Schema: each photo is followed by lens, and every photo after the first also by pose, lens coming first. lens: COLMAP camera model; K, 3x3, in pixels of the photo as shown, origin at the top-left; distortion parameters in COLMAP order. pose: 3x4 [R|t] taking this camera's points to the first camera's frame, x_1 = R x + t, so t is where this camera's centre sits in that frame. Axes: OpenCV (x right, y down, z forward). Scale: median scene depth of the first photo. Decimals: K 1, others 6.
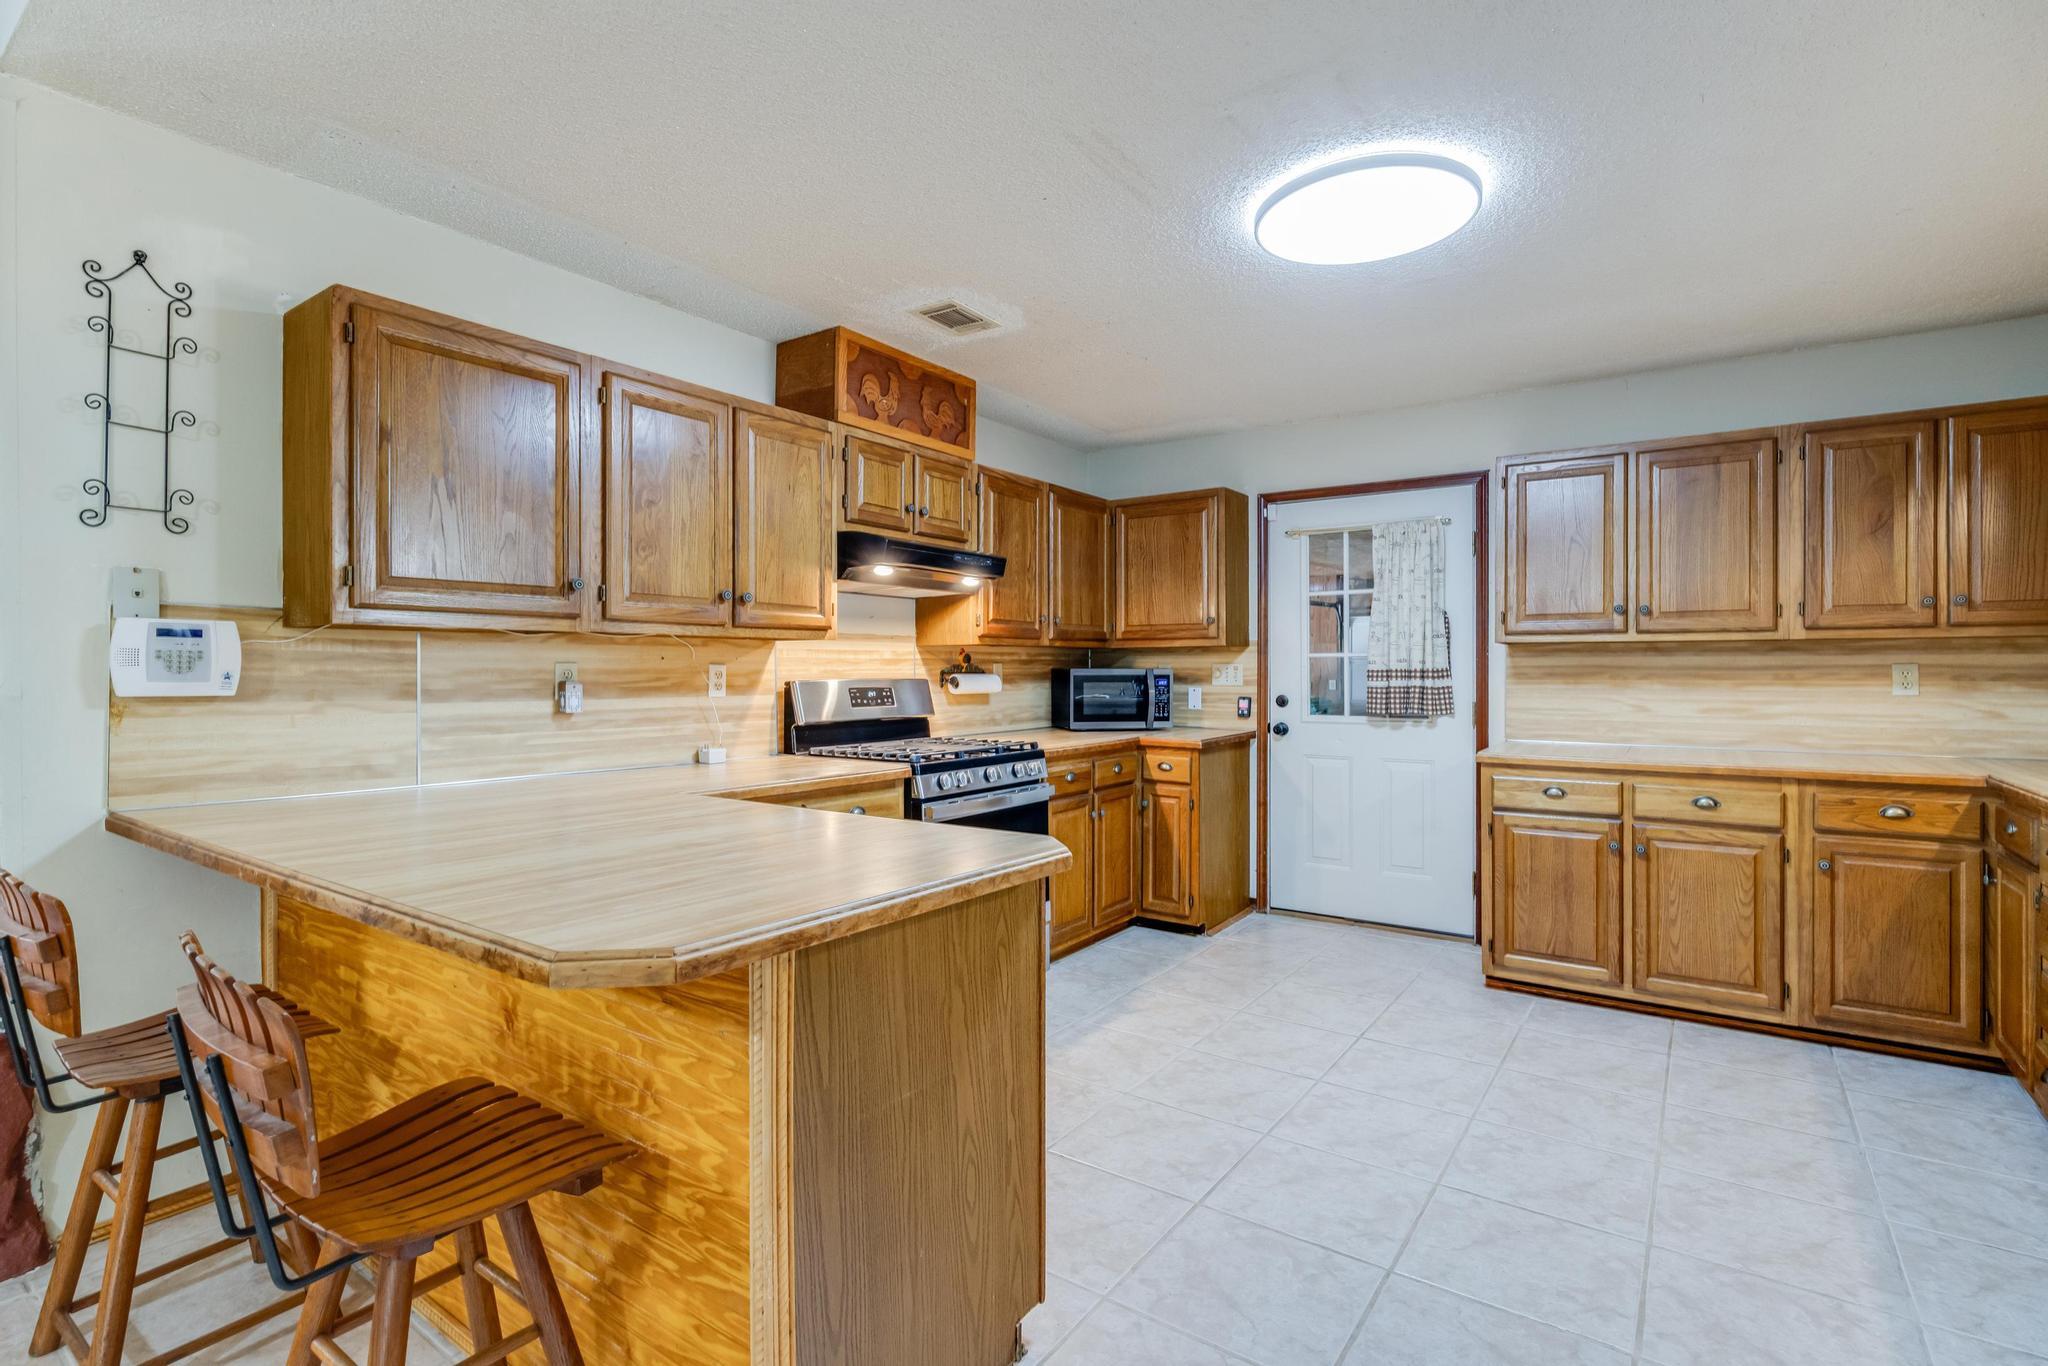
lens RADIAL K [[934.9, 0, 968.8], [0, 934.9, 666.8], [0, 0, 1]] dist [-0.004078, -0.000135]
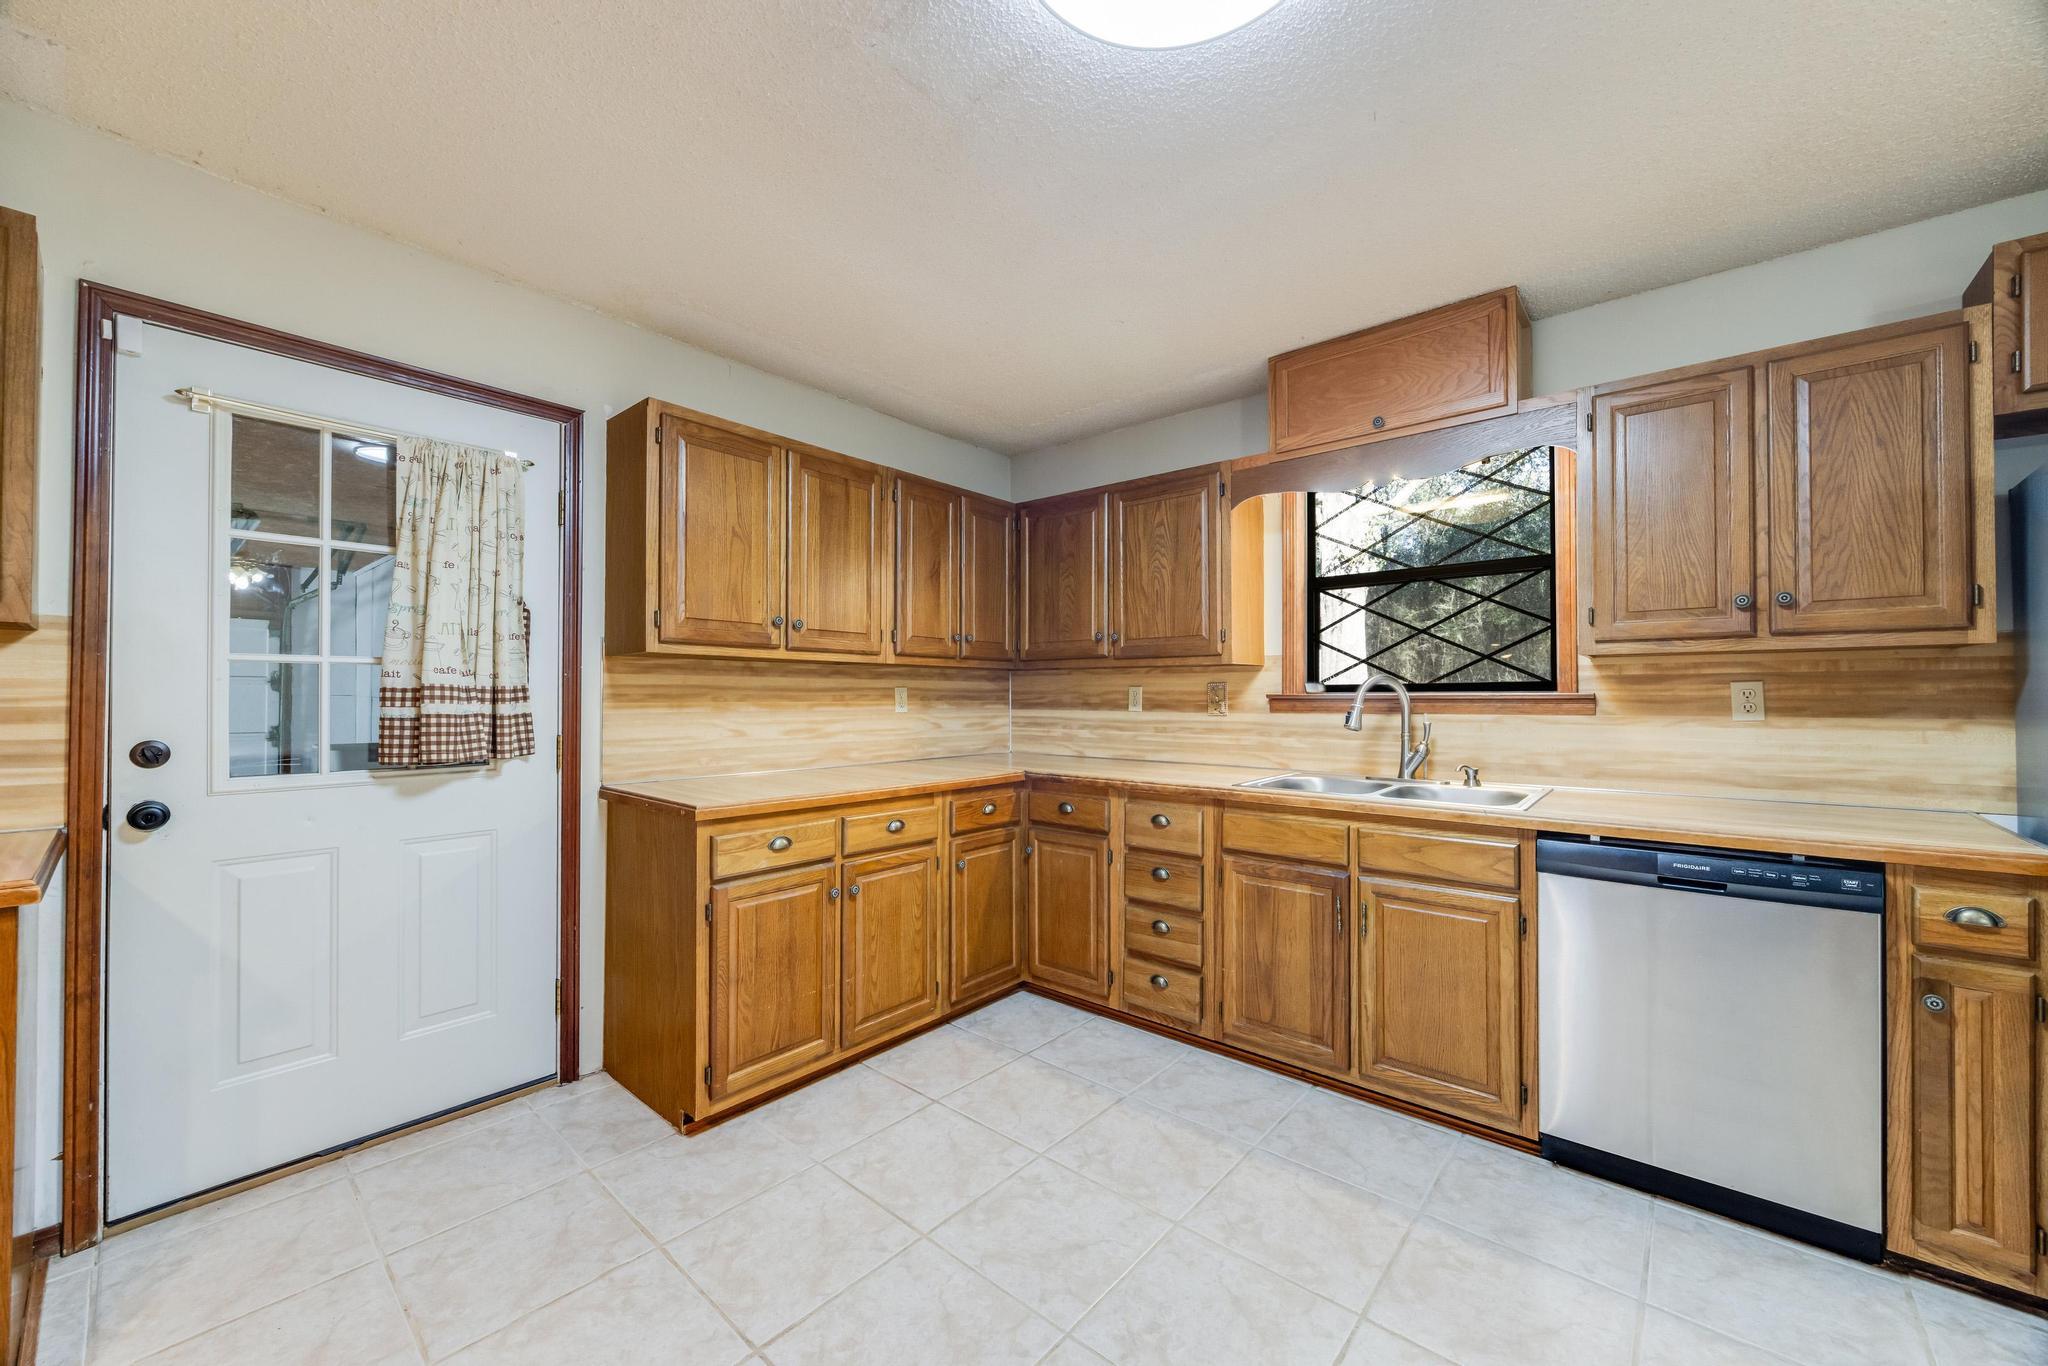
lens RADIAL K [[787.8, 0, 1027.7], [0, 787.8, 692.9], [0, 0, 1]] dist [0.000260, 0.000104]
pose [[0.047165, 0.004047, 0.998879, -0.032119], [-0.007373, 0.999966, -0.003703, 0.007142], [-0.998860, -0.007190, 0.047193, 0.790213]]
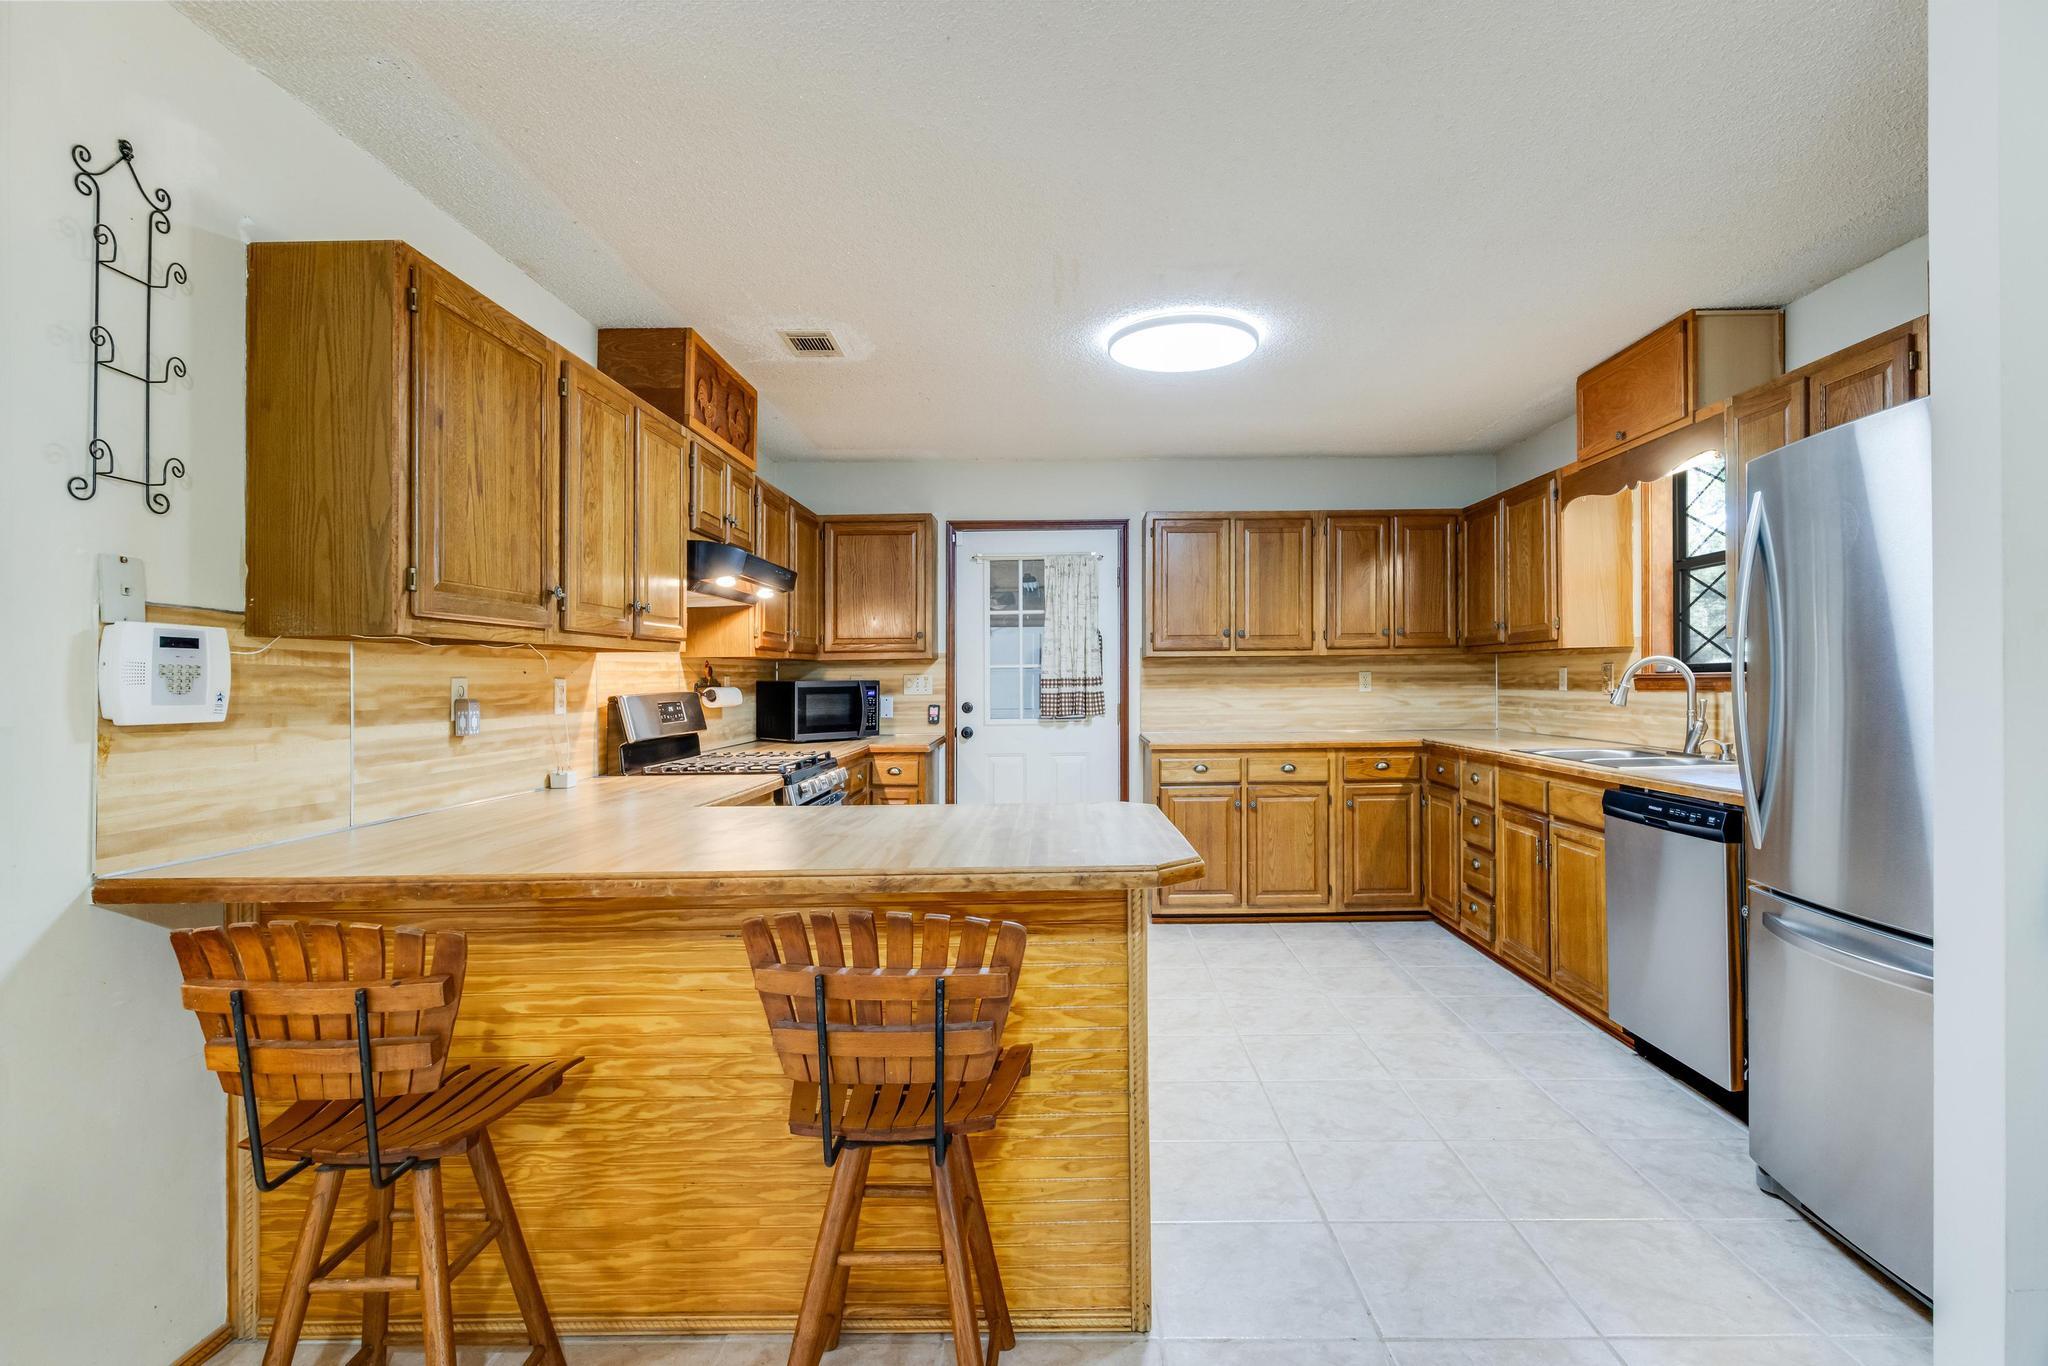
lens RADIAL K [[1042.0, 0, 1026.6], [0, 1042.0, 674.2], [0, 0, 1]] dist [0.001509, 0.000957]
pose [[0.810977, -0.006058, 0.585047, -0.467018], [0.008617, 0.999962, -0.001590, -0.001234], [-0.585014, 0.006331, 0.810998, -0.073399]]
